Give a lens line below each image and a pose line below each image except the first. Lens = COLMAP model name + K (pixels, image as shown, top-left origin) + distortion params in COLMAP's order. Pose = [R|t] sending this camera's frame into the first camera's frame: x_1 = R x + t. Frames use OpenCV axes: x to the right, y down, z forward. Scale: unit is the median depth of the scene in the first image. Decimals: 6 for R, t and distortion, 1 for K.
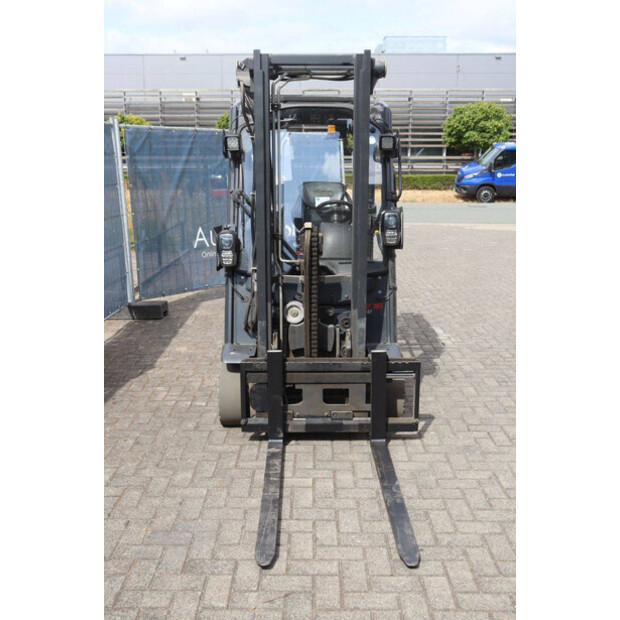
lens RADIAL K [[669.2, 0, 310.0], [0, 669.2, 310.0], [0, 0, 1]] dist [-0.024850, 0.004973]
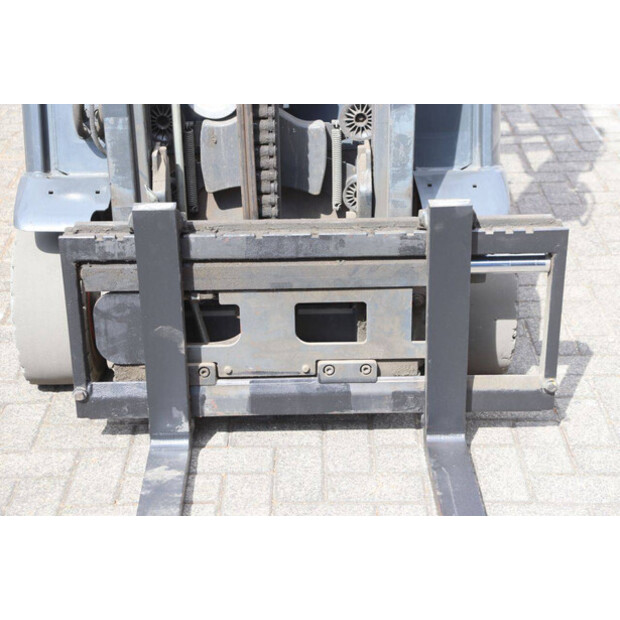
lens RADIAL K [[1201.0, 0, 311.9], [0, 1201.0, 291.0], [0, 0, 1]] dist [0.255116, 0.053124]
pose [[0.999918, -0.012804, -0.000716, 0.028969], [0.012648, 0.975432, 0.219938, -0.032942], [-0.002117, -0.219929, 0.975514, 0.358938]]
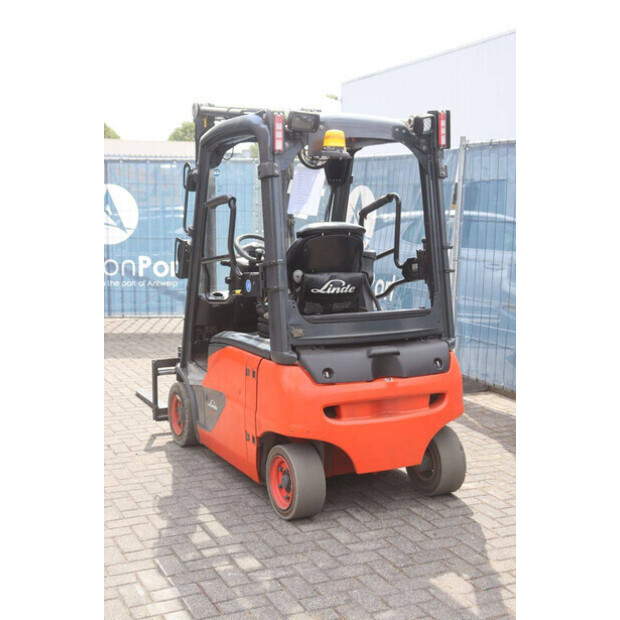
lens RADIAL K [[884.7, 0, 310.0], [0, 884.7, 310.0], [0, 0, 1]] dist [0.031961, 0.041304]
pose [[-0.904249, 0.055757, -0.423350, 0.551858], [-0.086778, 0.946753, 0.310045, -0.505433], [0.418095, 0.317095, -0.851262, 2.338467]]
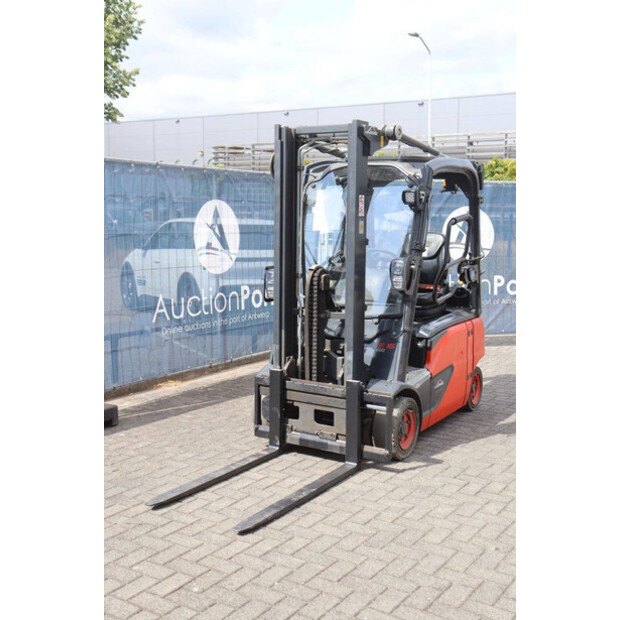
lens RADIAL K [[786.3, 0, 300.7], [0, 786.3, 310.0], [0, 0, 1]] dist [0.021796, 0.024879]
pose [[0.830722, 0.073741, -0.551781, 0.724581], [-0.123769, 0.990845, -0.053920, 0.025055], [0.542754, 0.113086, 0.832244, -0.149205]]
